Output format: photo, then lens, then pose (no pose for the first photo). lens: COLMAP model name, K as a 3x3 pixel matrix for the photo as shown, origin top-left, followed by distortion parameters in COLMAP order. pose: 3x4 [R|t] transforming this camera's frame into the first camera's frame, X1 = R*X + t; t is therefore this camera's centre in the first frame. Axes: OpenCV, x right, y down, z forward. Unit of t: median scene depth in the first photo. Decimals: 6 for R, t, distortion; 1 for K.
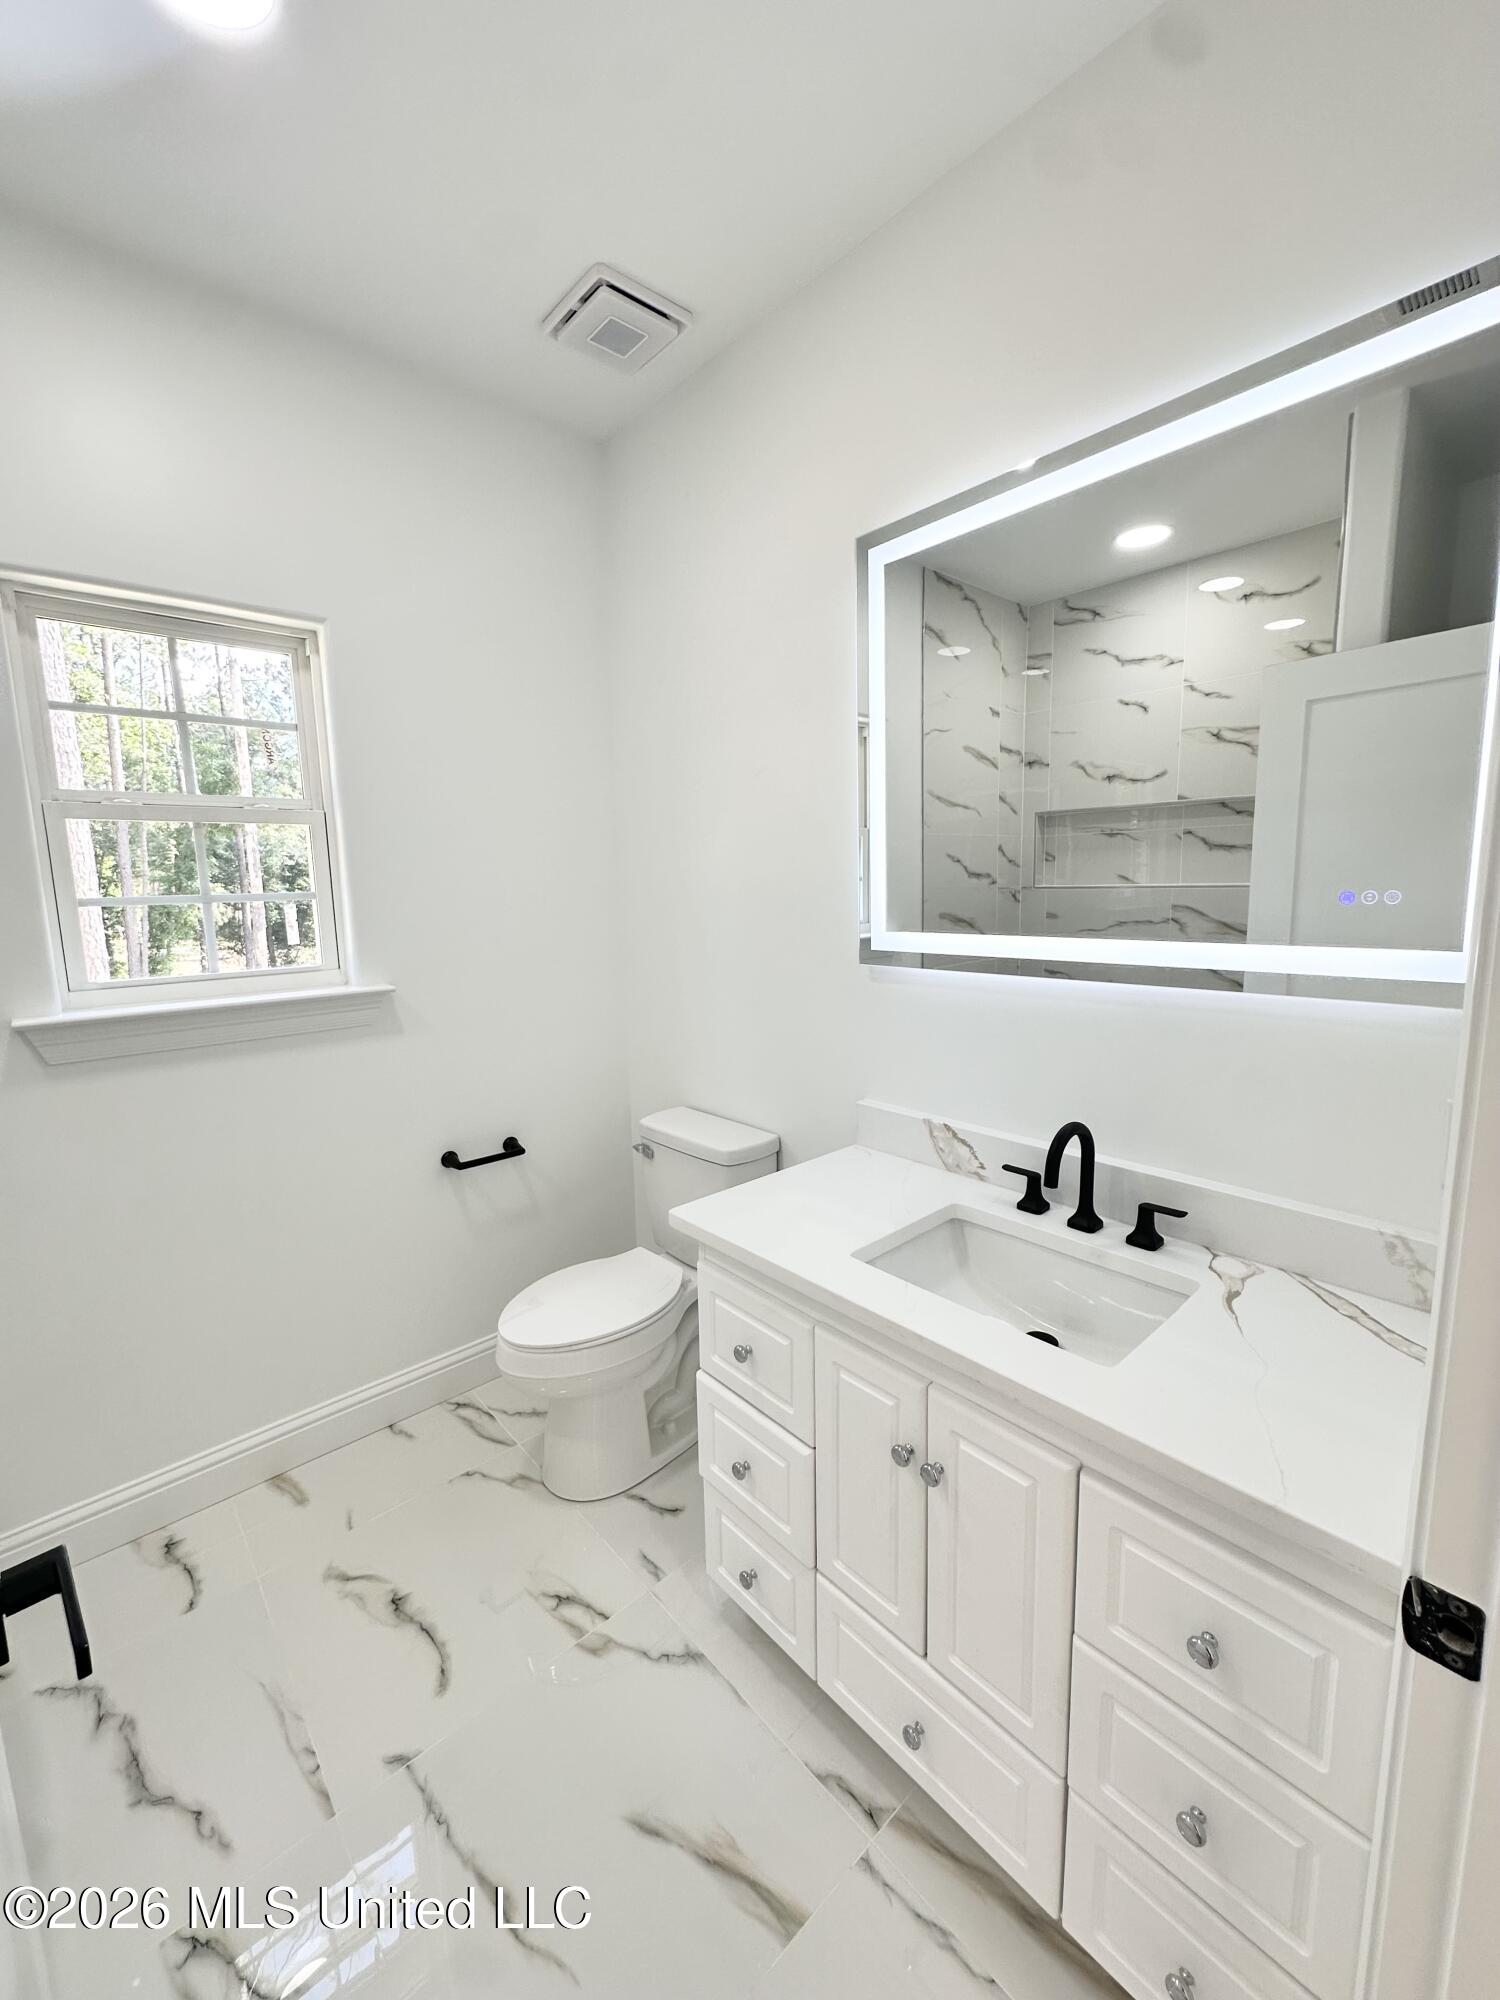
lens RADIAL K [[798.5, 0, 750.0], [0, 798.5, 1000.0], [0, 0, 1]] dist [0.001397, 0.000319]
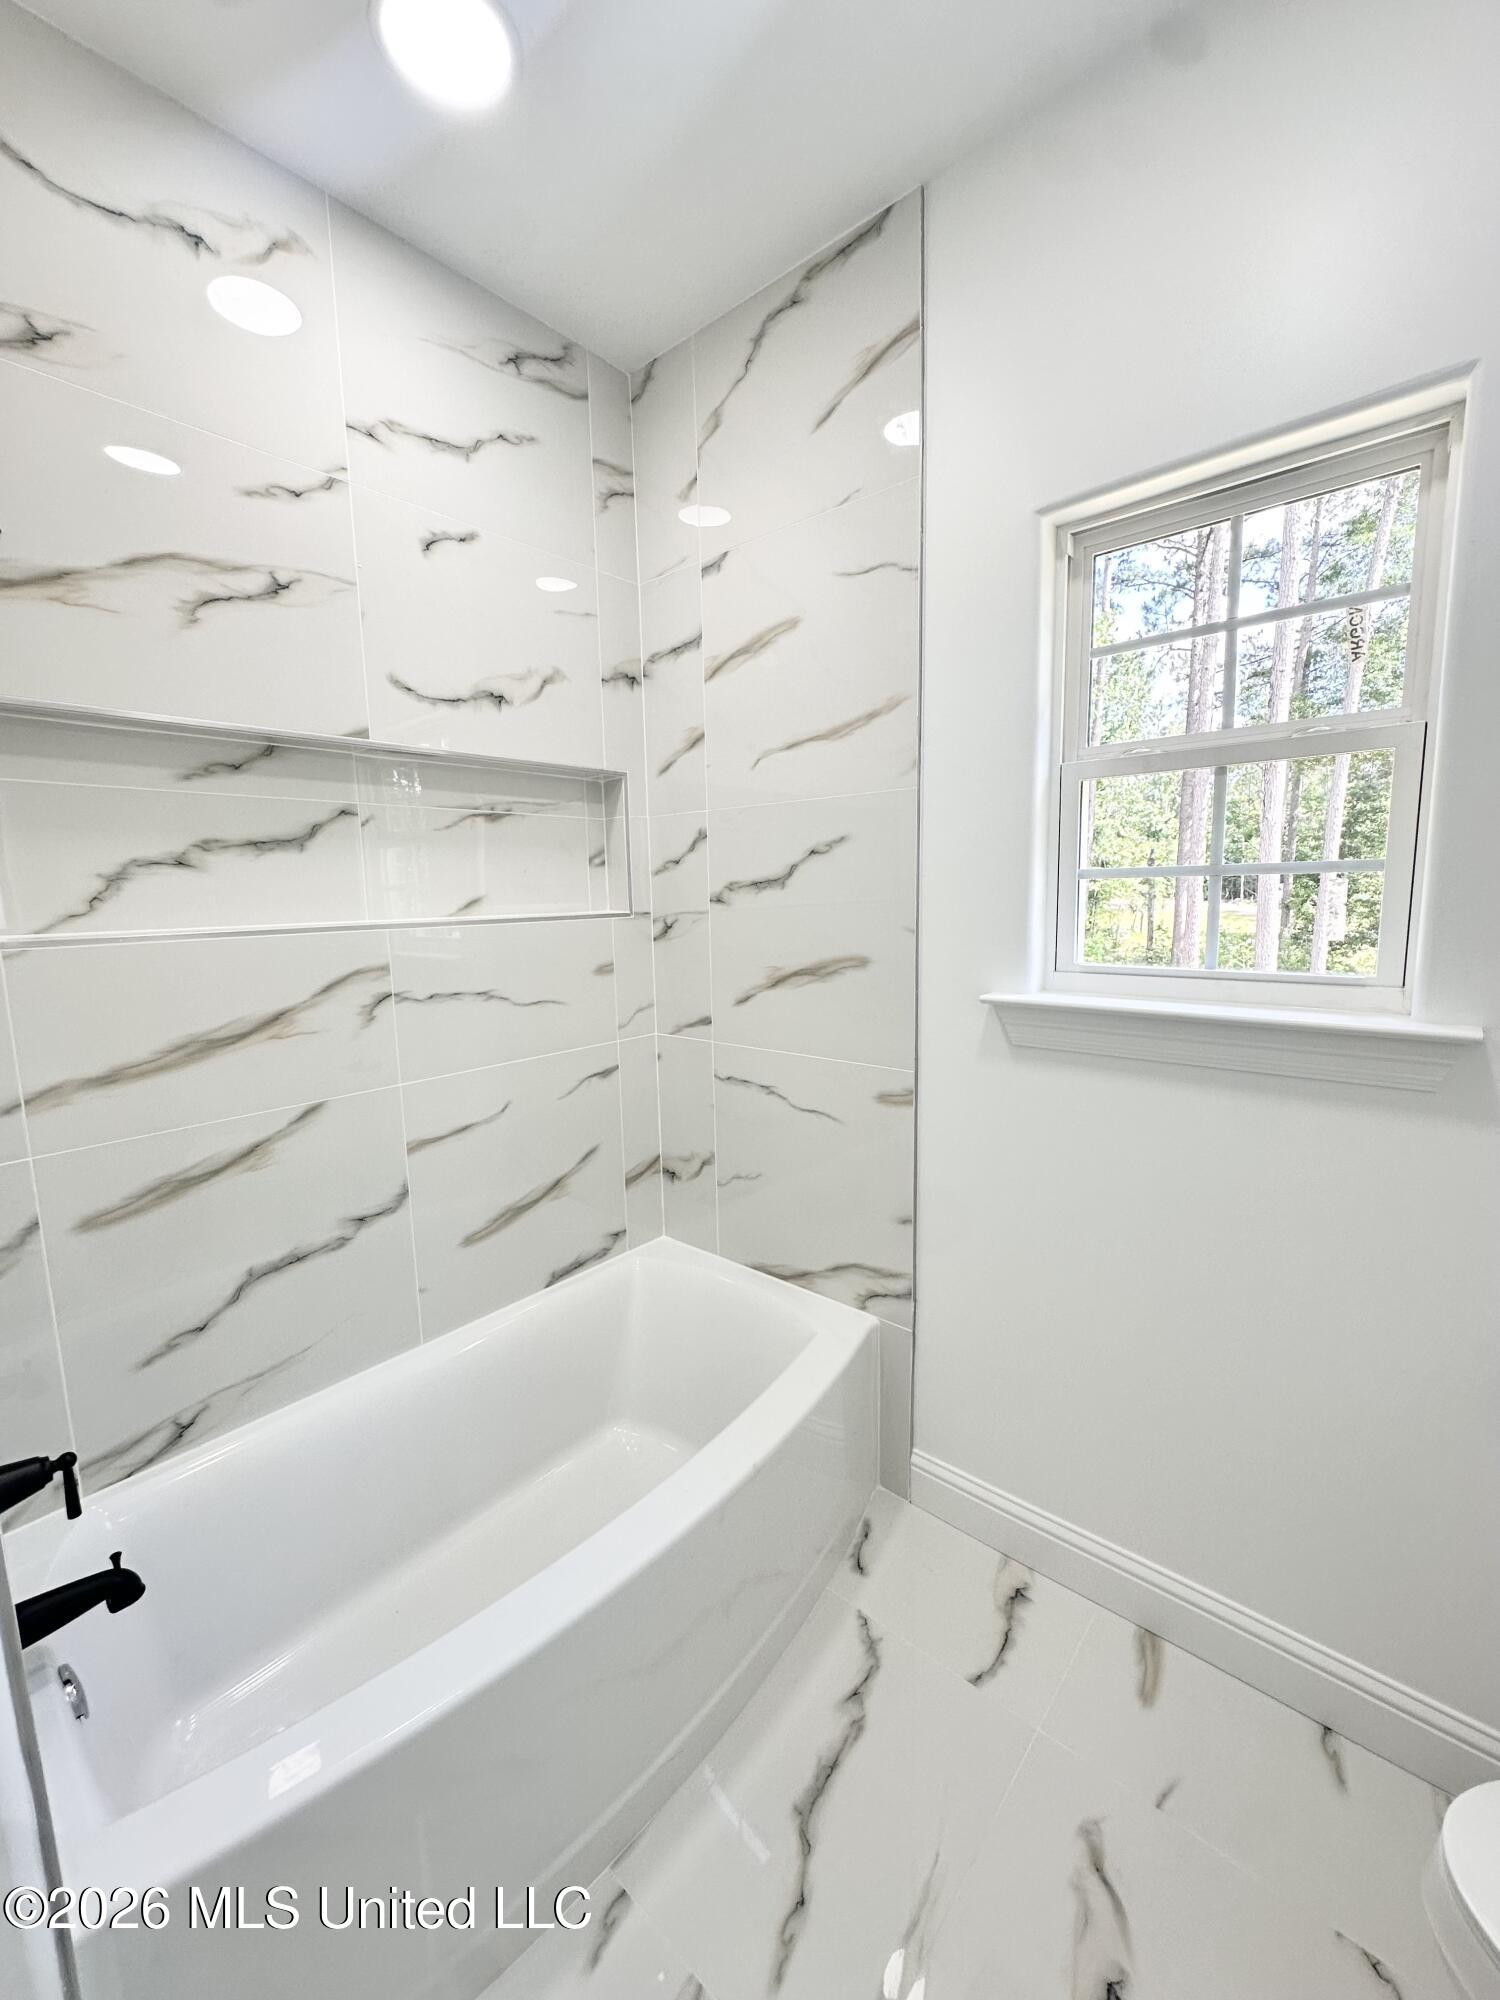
lens RADIAL K [[798.5, 0, 750.0], [0, 798.5, 1000.0], [0, 0, 1]] dist [0.001397, 0.000319]
pose [[0.124669, 0.148707, -0.980991, 0.017838], [-0.125303, 0.983149, 0.133110, -0.054028], [0.984255, 0.106326, 0.141201, 0.491888]]
